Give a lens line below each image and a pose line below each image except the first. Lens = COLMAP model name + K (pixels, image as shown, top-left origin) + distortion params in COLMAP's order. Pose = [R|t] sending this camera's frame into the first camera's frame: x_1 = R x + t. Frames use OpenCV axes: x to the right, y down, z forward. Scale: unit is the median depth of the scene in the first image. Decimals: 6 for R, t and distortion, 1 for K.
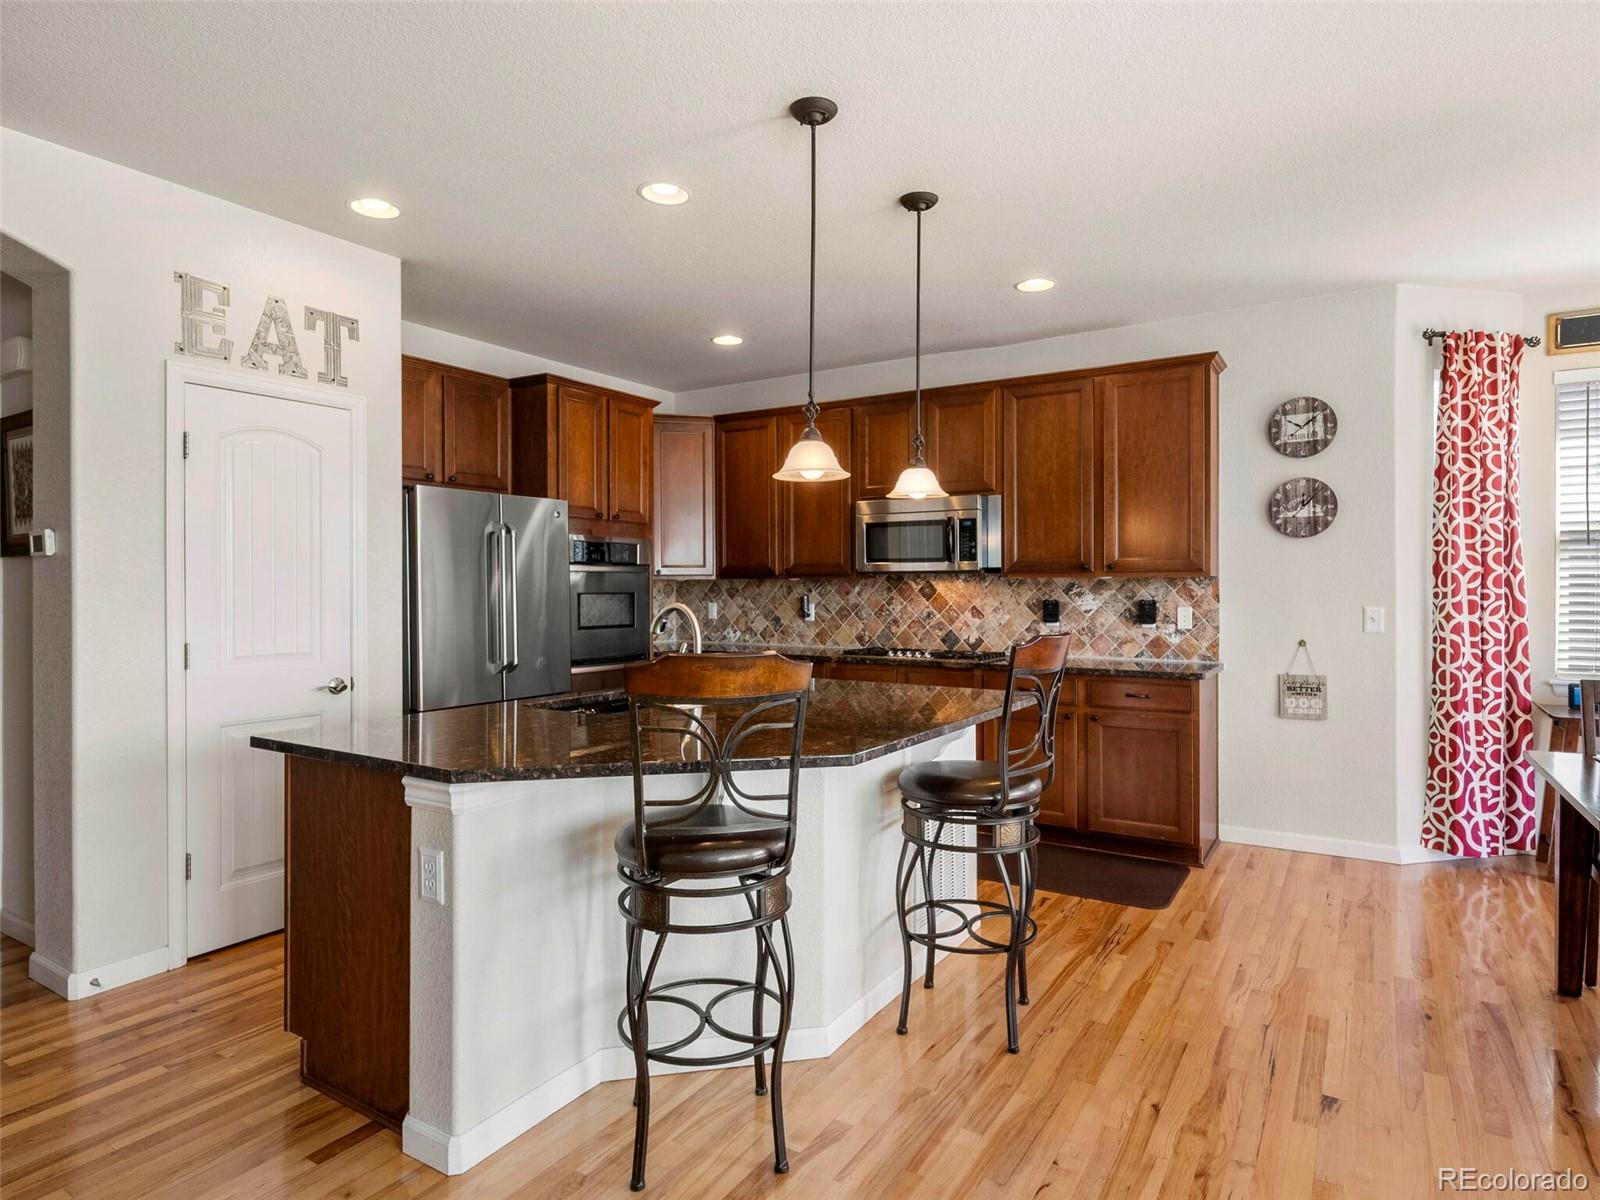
lens RADIAL K [[917.0, 0, 787.2], [0, 917.0, 588.4], [0, 0, 1]] dist [0.000853, 0.000565]
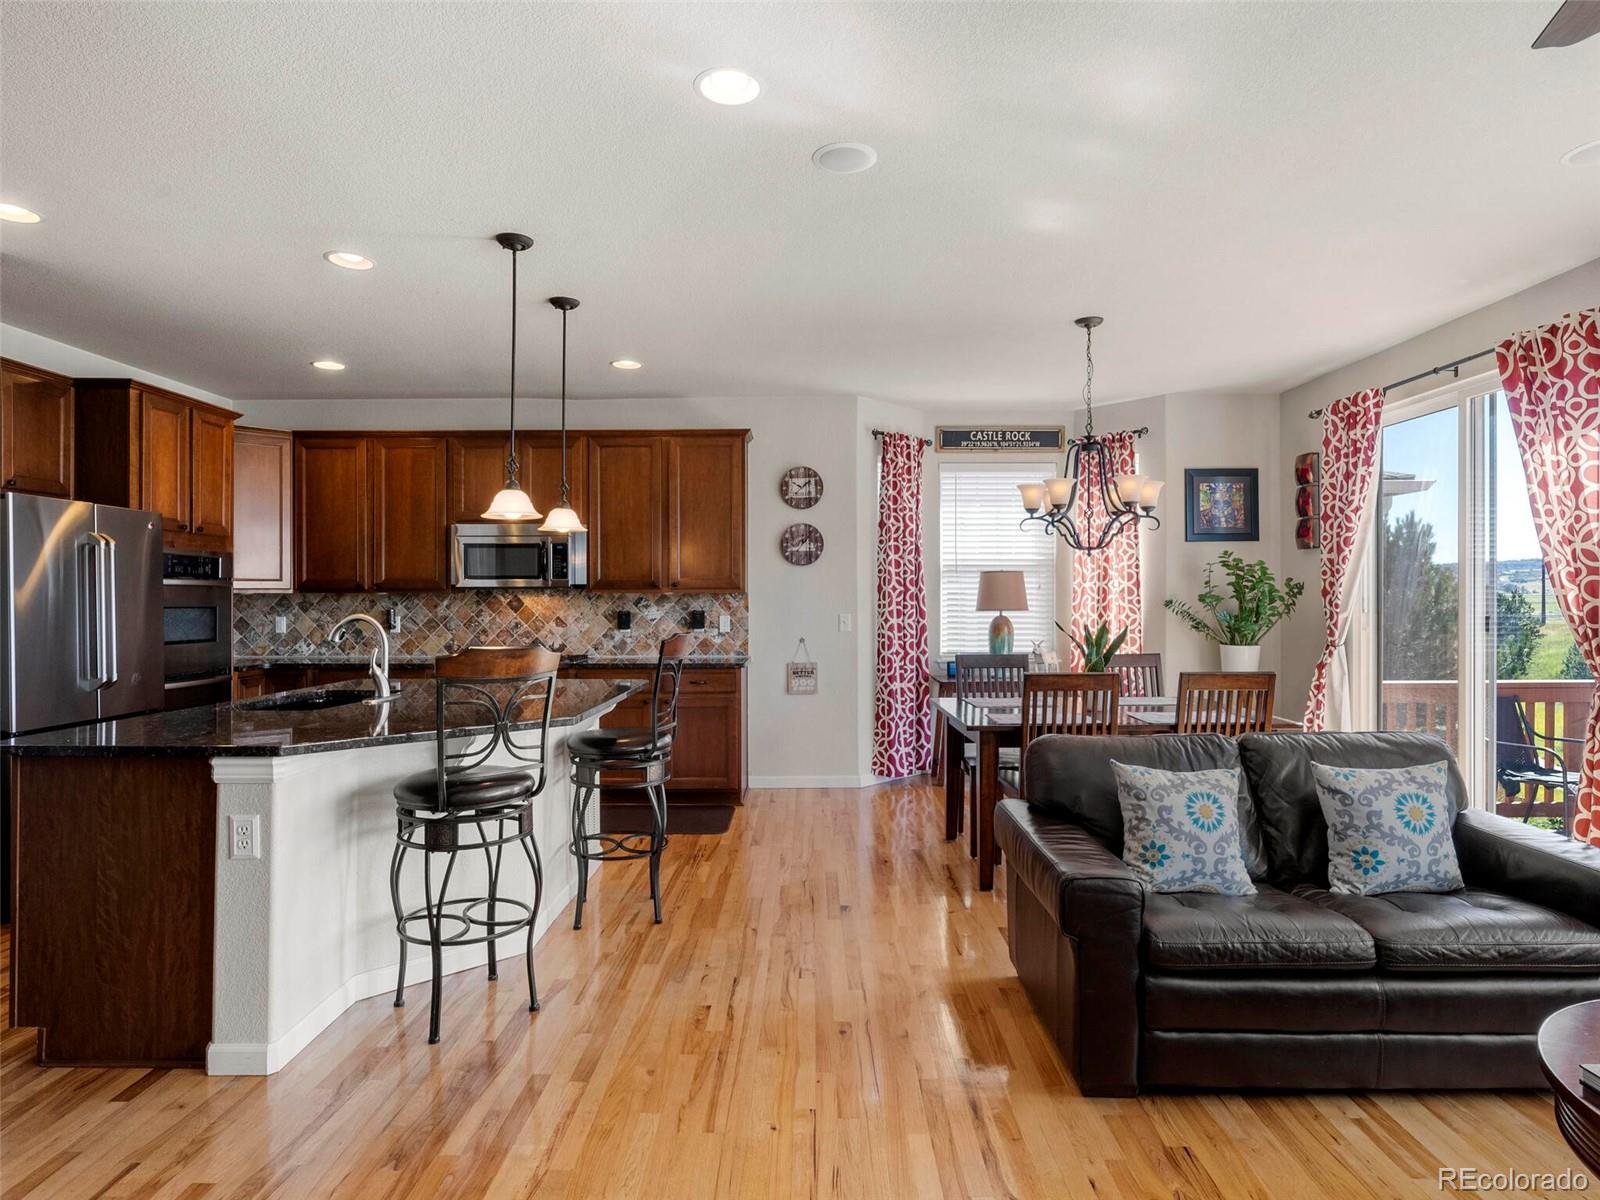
lens RADIAL K [[917.0, 0, 787.2], [0, 917.0, 588.4], [0, 0, 1]] dist [0.000853, 0.000565]
pose [[0.856312, 0.006189, 0.516422, -0.197966], [0.001488, 0.999894, -0.014451, 0.000384], [-0.516457, 0.013142, 0.856212, -0.208739]]
